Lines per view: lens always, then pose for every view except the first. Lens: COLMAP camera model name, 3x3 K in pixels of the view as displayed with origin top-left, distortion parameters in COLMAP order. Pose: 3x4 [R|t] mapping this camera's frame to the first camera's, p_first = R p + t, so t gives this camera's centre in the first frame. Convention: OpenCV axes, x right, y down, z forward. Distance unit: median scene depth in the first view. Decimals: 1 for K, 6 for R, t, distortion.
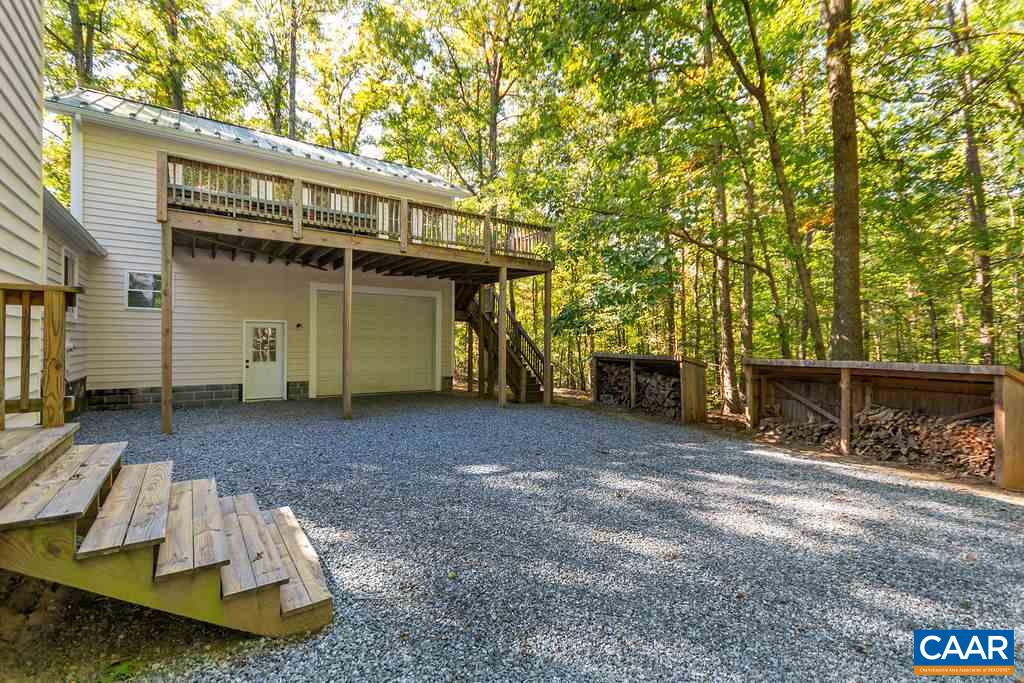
lens RADIAL K [[453.6, 0, 509.7], [0, 453.6, 339.4], [0, 0, 1]] dist [0.001971, -0.001118]
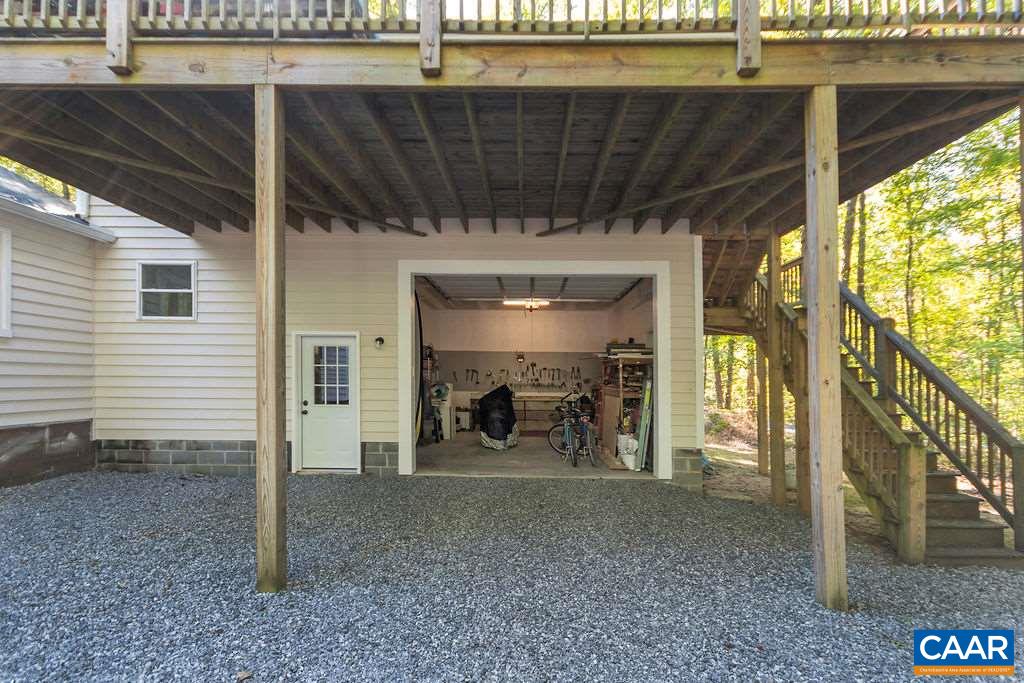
lens RADIAL K [[453.6, 0, 523.0], [0, 453.6, 372.6], [0, 0, 1]] dist [0.001971, -0.001118]
pose [[0.806593, -0.005670, -0.591080, -0.001928], [-0.000223, 0.999951, -0.009897, 0.014020], [0.591107, 0.008115, 0.806552, 0.680460]]
